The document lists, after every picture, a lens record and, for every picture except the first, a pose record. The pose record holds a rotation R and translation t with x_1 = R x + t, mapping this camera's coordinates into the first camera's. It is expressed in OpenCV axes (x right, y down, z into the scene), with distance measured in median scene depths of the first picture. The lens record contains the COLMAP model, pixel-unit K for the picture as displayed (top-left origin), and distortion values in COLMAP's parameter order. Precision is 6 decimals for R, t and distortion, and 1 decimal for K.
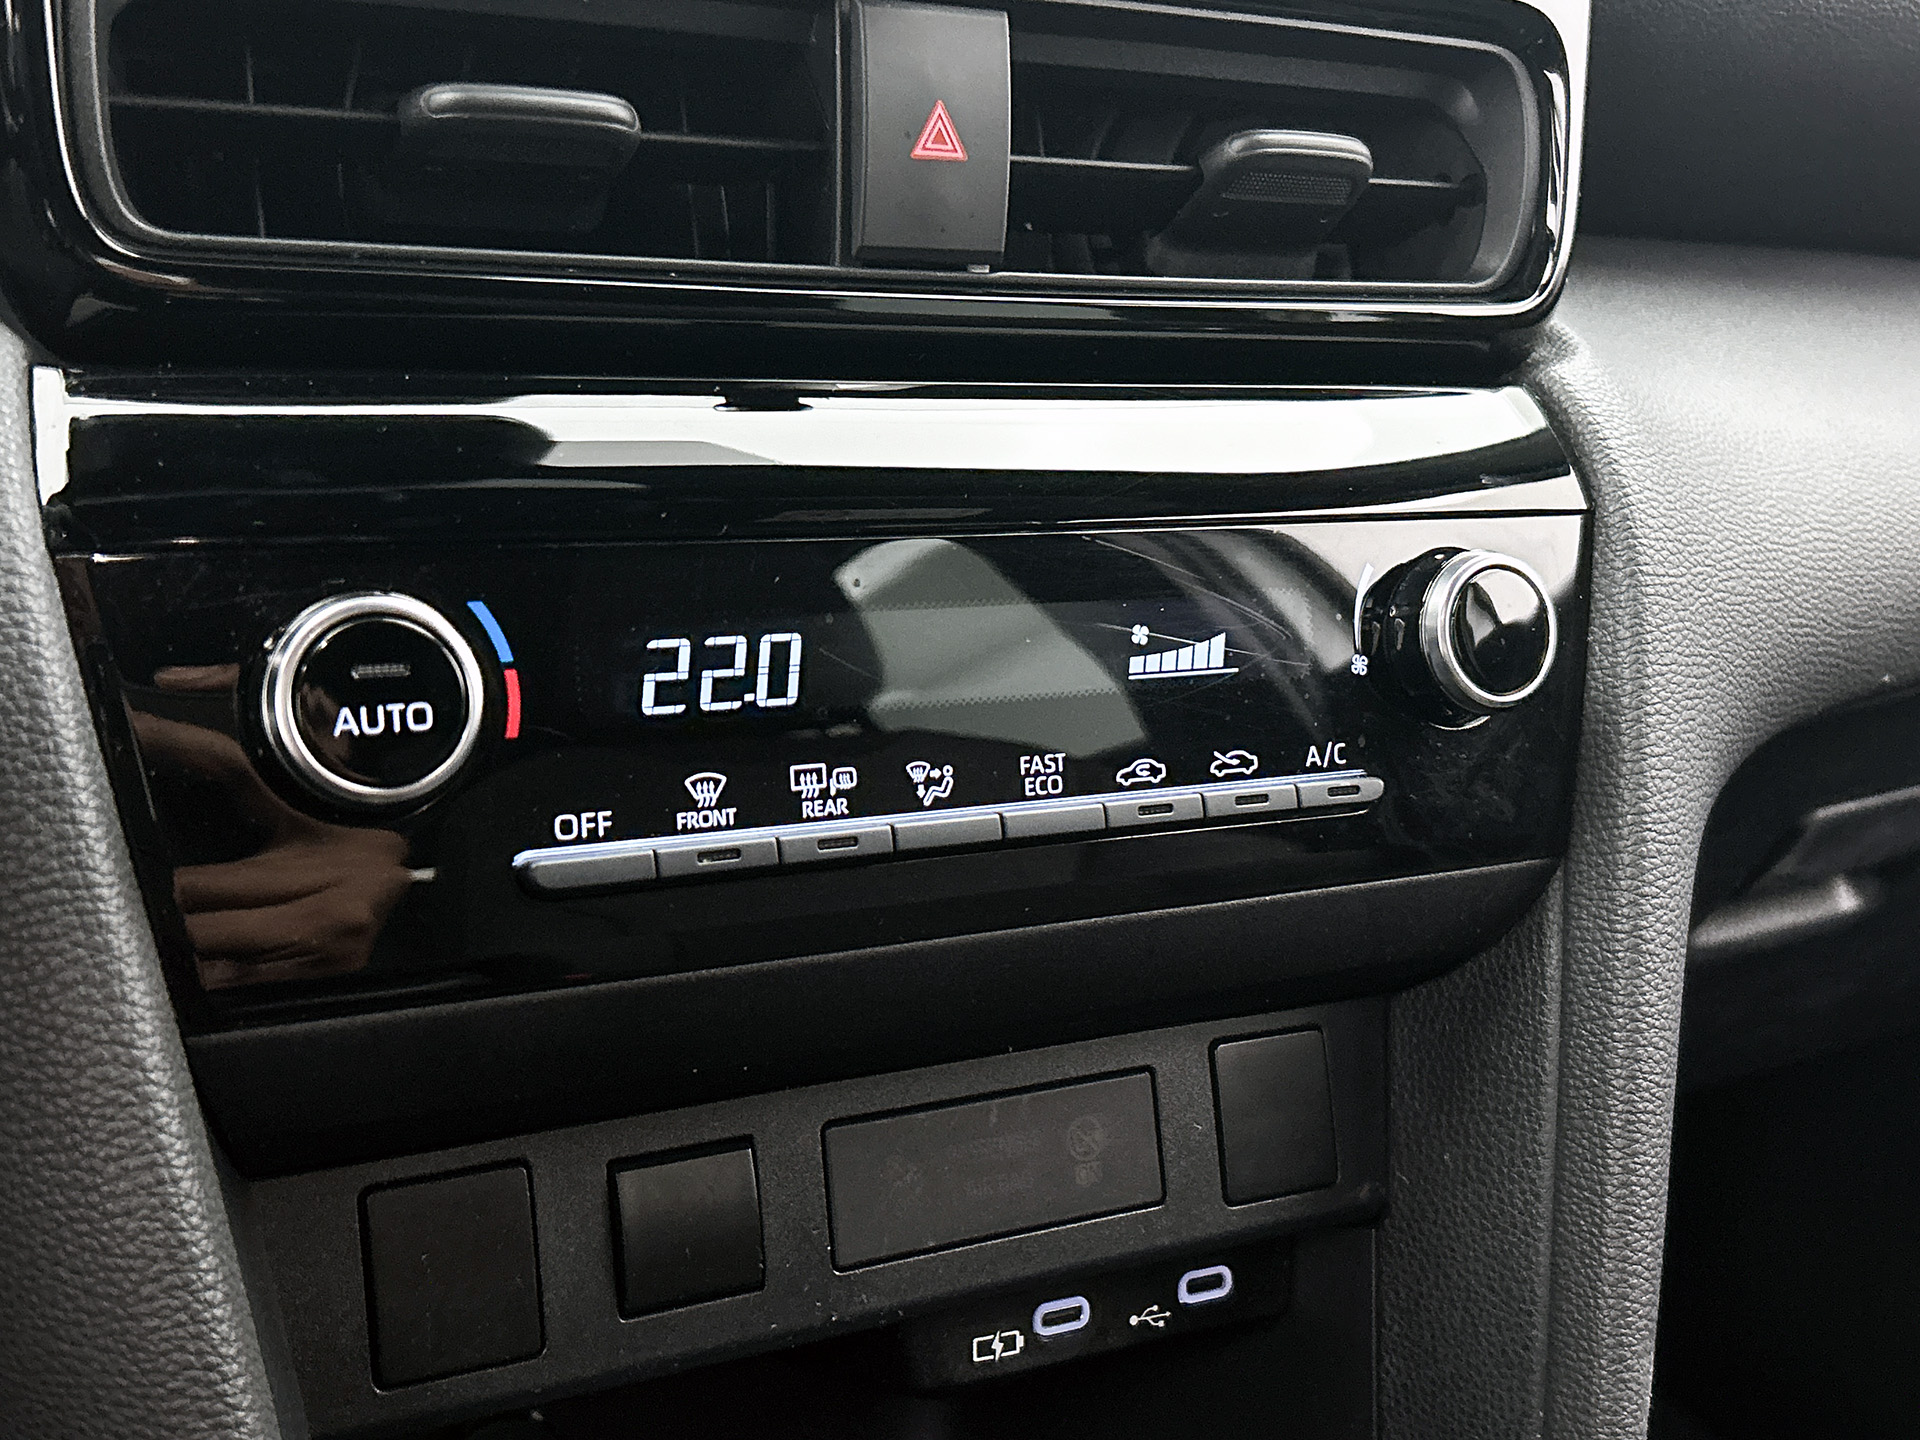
lens RADIAL K [[2185.3, 0, 958.4], [0, 2185.3, 723.1], [0, 0, 1]] dist [0.051990, 0.000000]
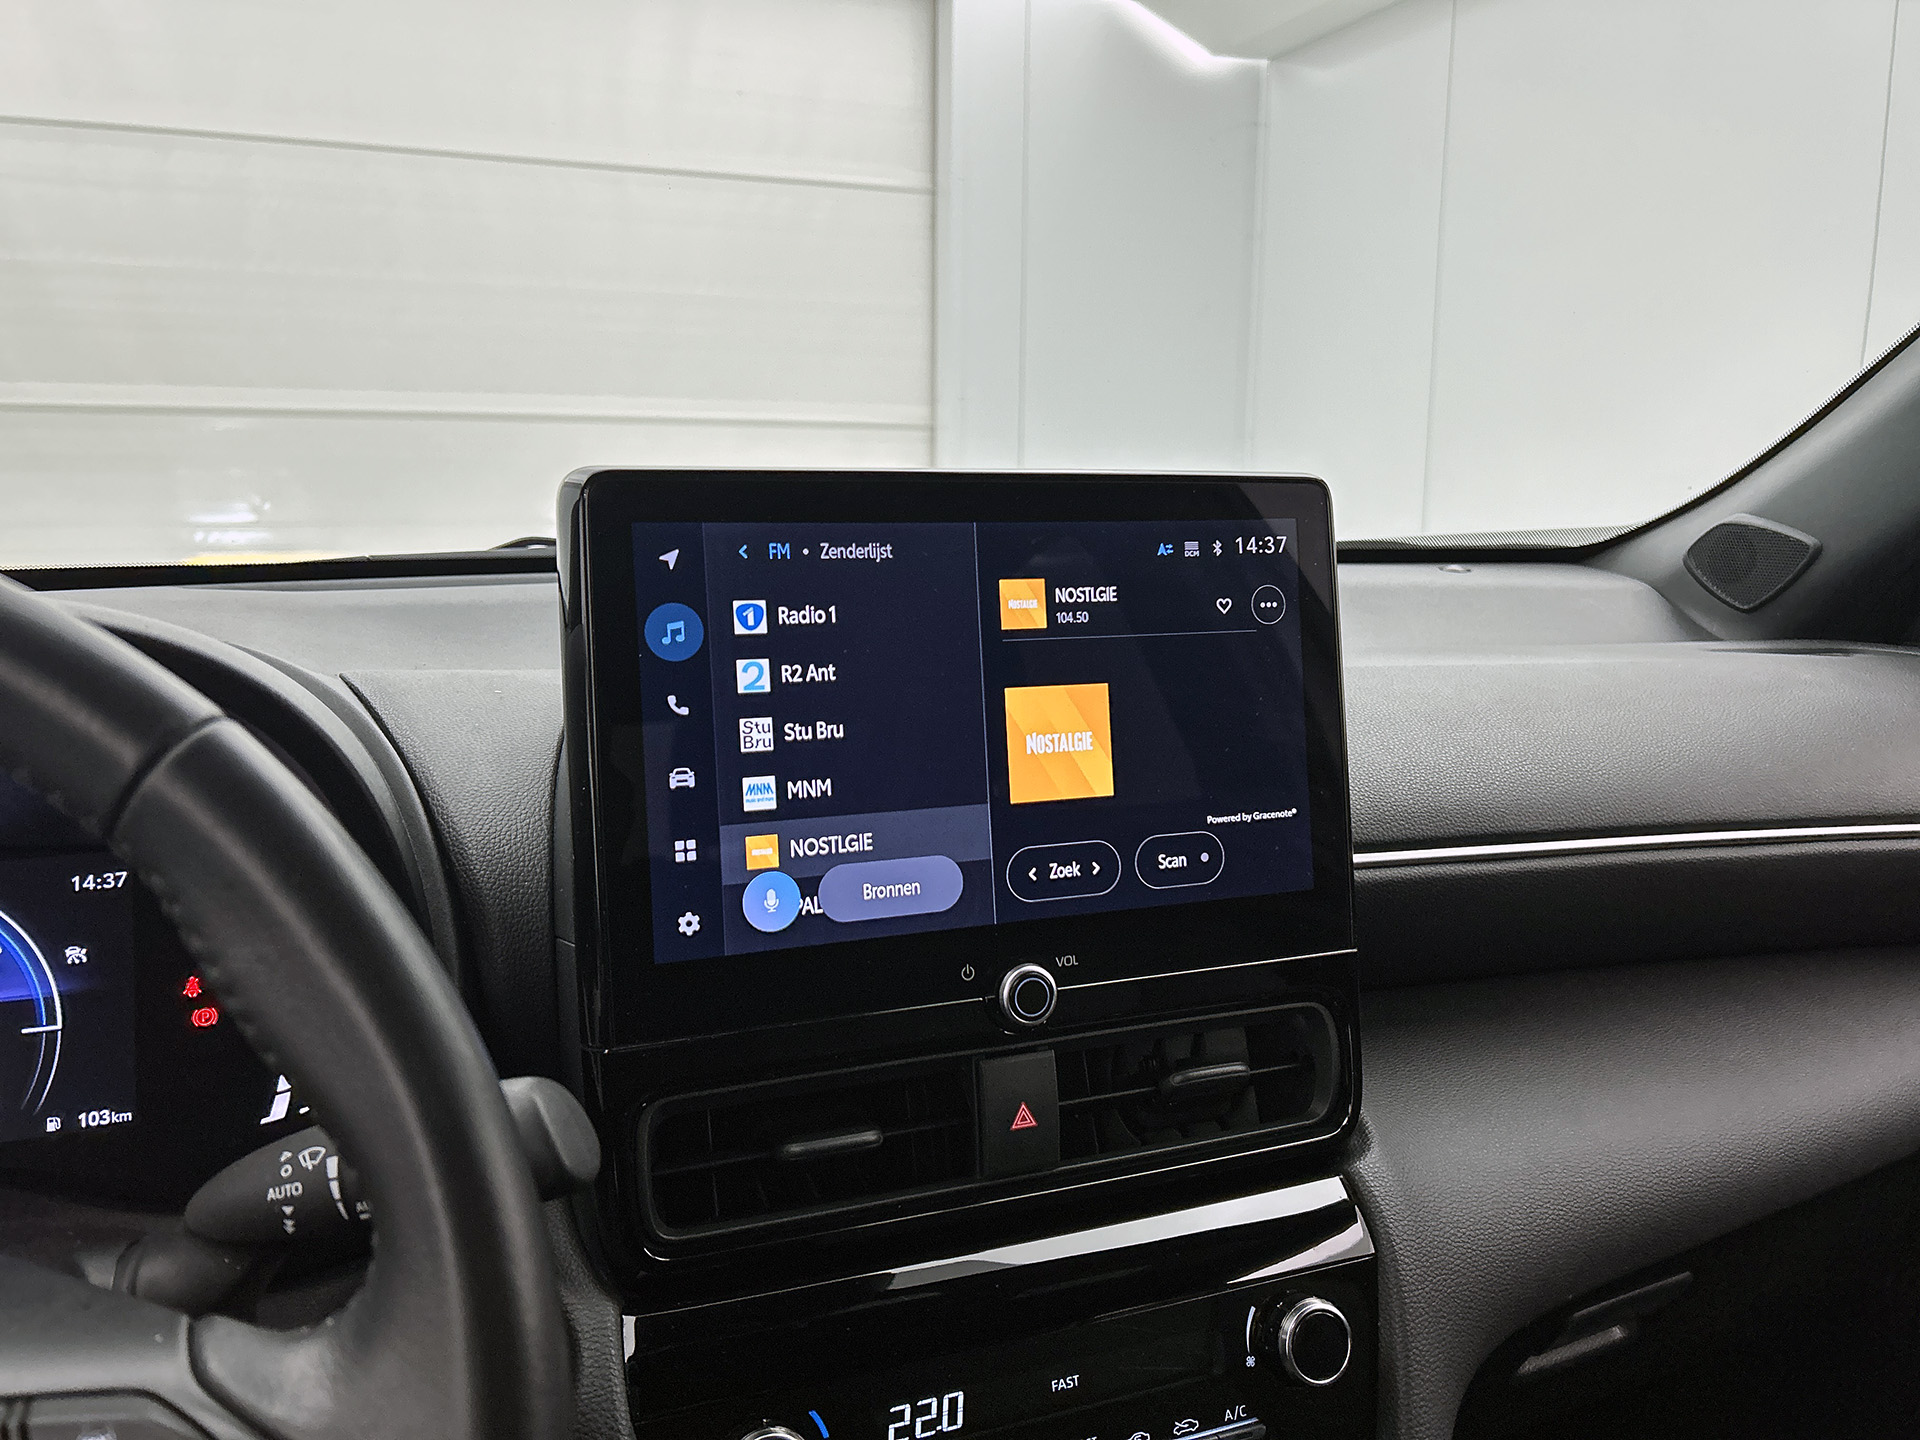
lens RADIAL K [[1470.7, 0, 954.2], [0, 1470.7, 709.8], [0, 0, 1]] dist [0.048134, -0.060854]
pose [[0.989994, -0.053802, -0.130450, 0.141764], [0.035463, 0.989653, -0.139033, -0.494443], [0.136580, 0.133016, 0.981658, -0.493412]]
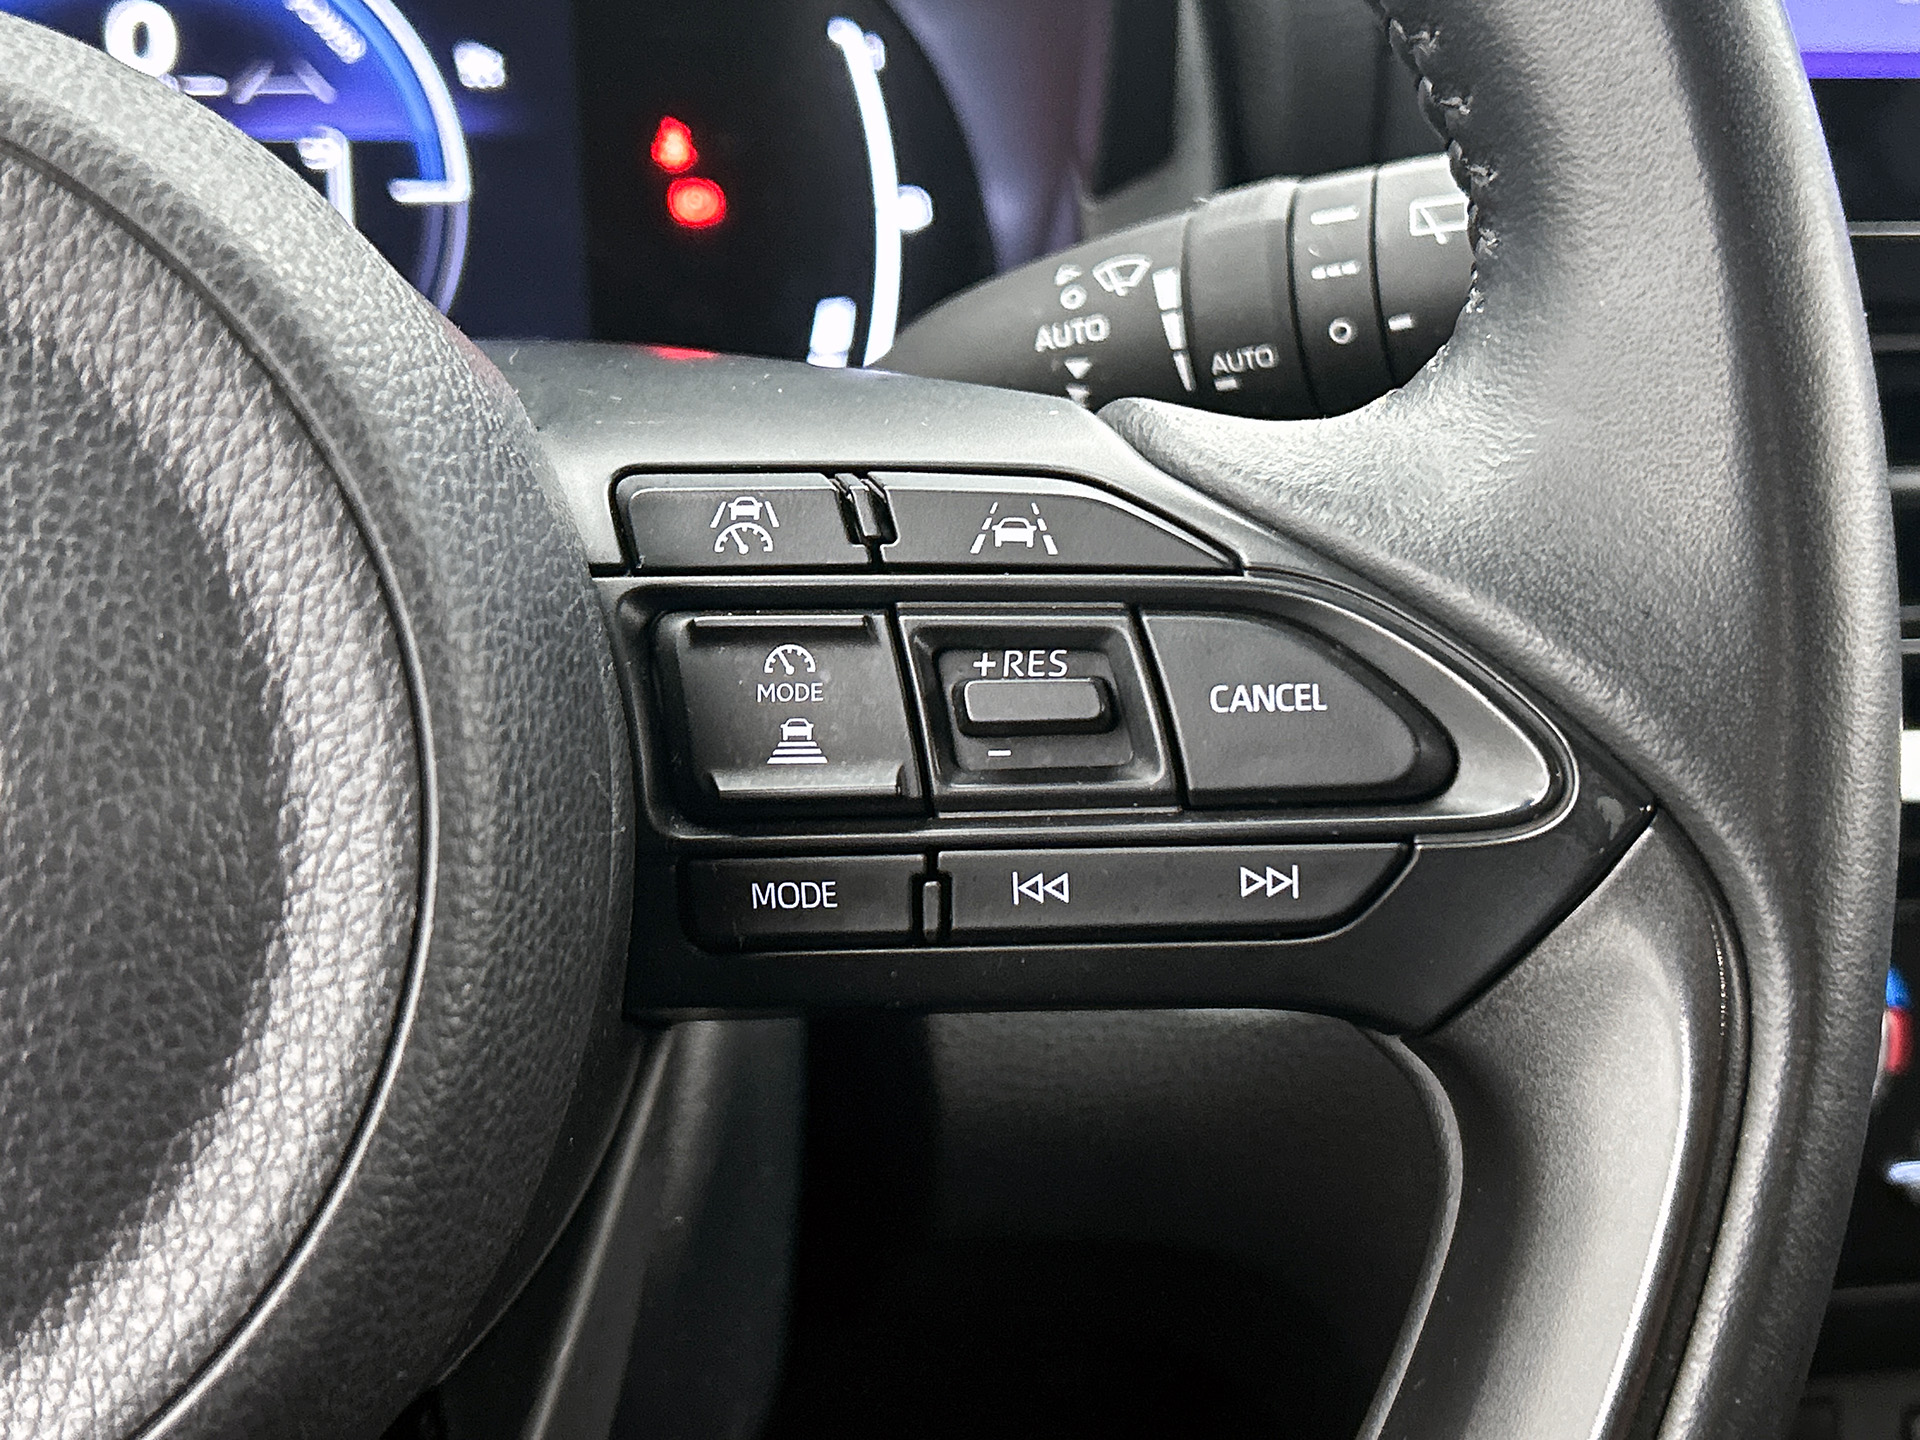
lens RADIAL K [[2655.9, 0, 953.4], [0, 2655.9, 707.7], [0, 0, 1]] dist [0.177482, 0.000000]
pose [[0.945379, 0.059288, -0.320535, -0.205694], [-0.041560, 0.997218, 0.061874, -0.230091], [0.323312, -0.045173, 0.945214, -0.454355]]
